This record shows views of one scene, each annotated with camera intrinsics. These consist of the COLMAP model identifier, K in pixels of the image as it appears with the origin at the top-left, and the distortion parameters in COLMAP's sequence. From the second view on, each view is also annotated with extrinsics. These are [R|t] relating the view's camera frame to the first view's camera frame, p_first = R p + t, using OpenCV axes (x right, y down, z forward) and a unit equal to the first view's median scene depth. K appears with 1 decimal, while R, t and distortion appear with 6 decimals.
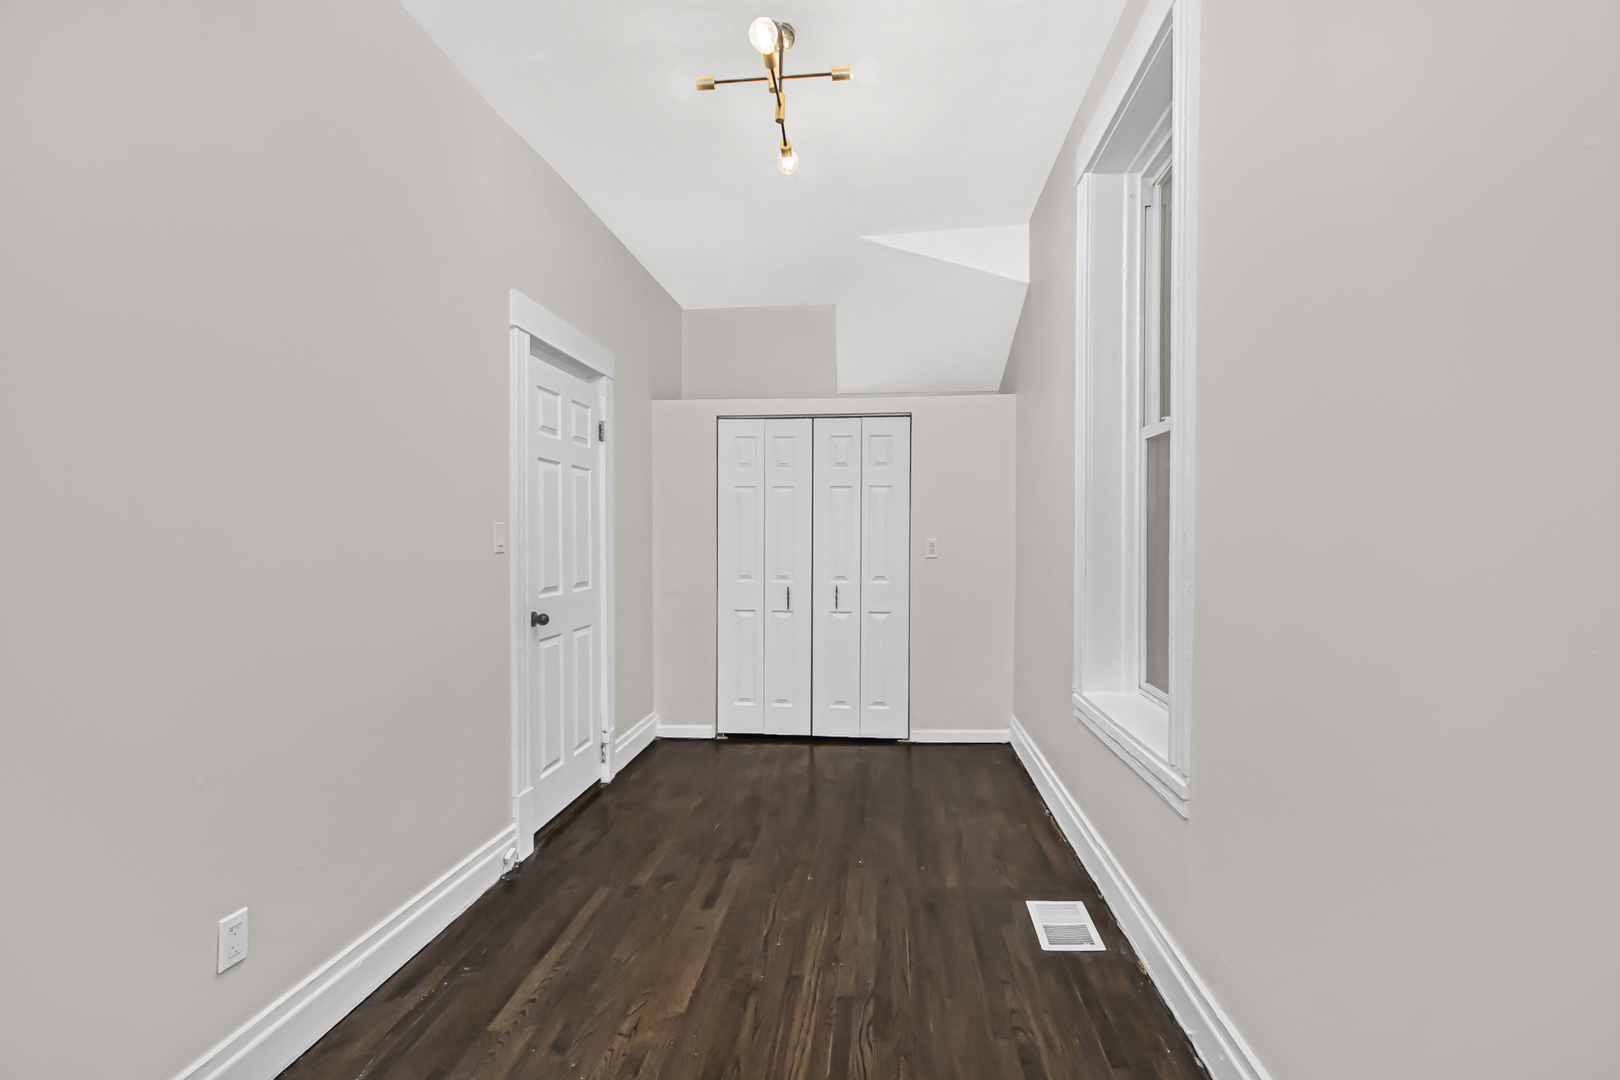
lens RADIAL K [[712.2, 0, 816.3], [0, 712.2, 541.7], [0, 0, 1]] dist [0.001044, 0.000278]
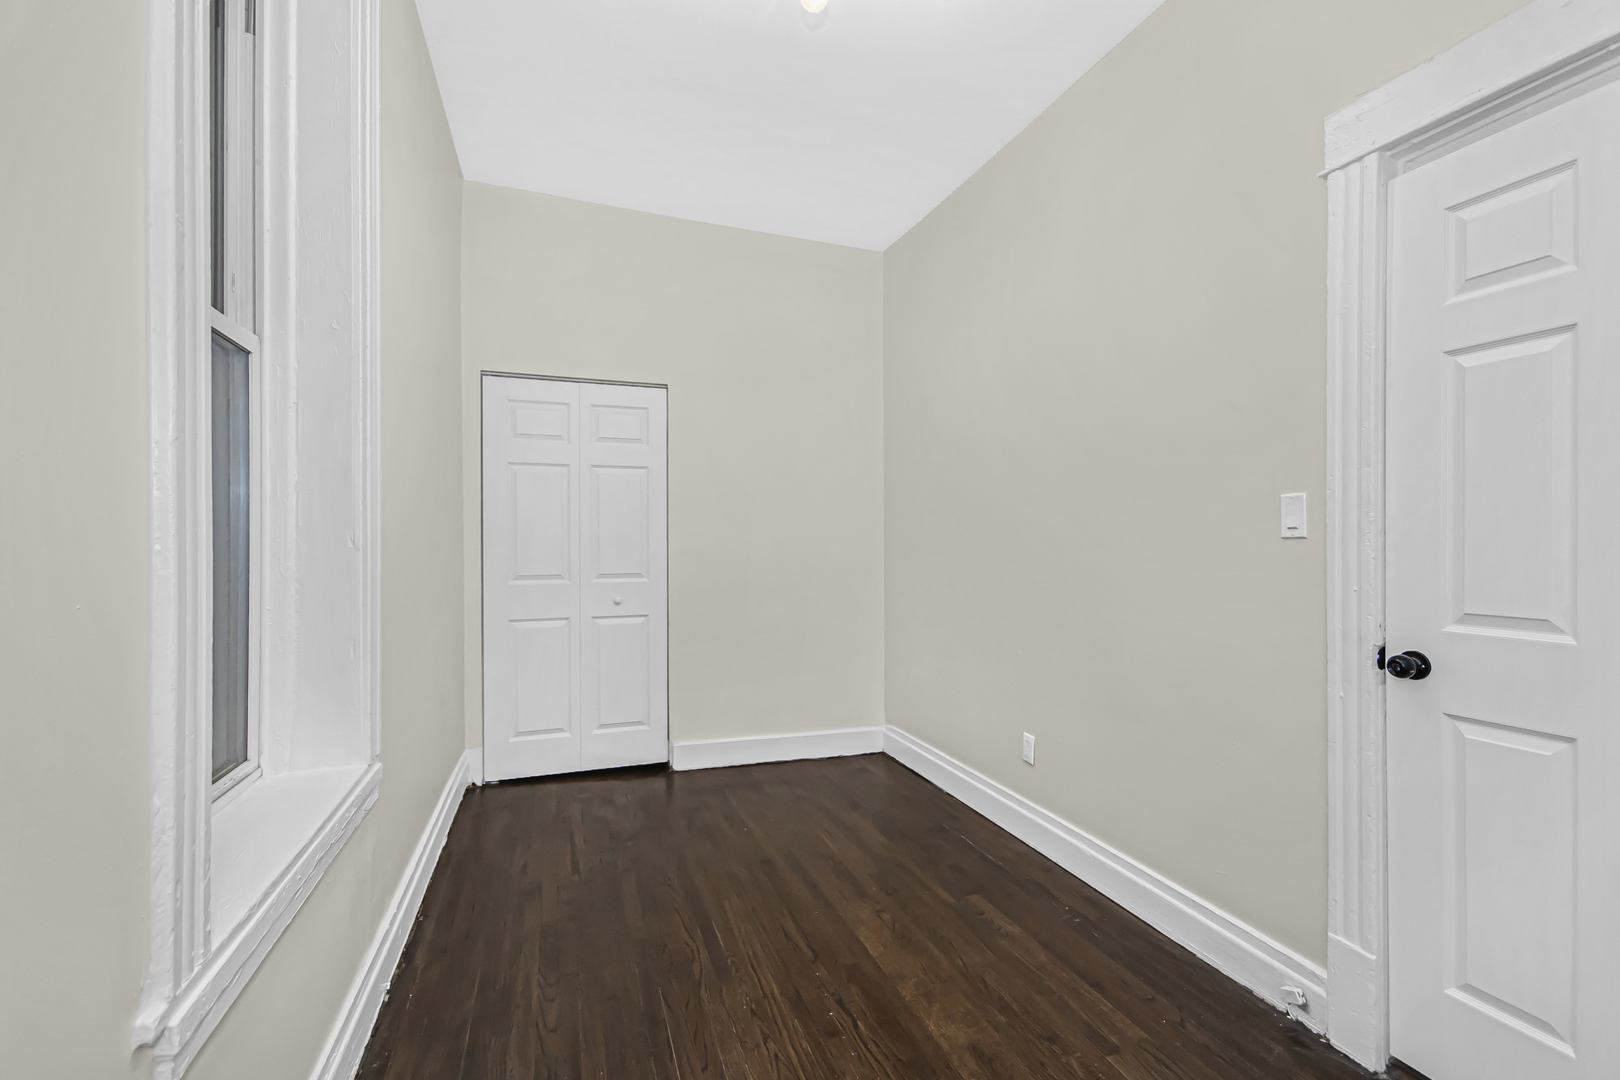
lens RADIAL K [[712.2, 0, 816.3], [0, 712.2, 541.7], [0, 0, 1]] dist [0.001044, 0.000278]
pose [[-0.902475, 0.004737, -0.430717, 0.337681], [0.002397, 0.999979, 0.005974, 0.021357], [0.430736, 0.004359, -0.902467, 1.869717]]
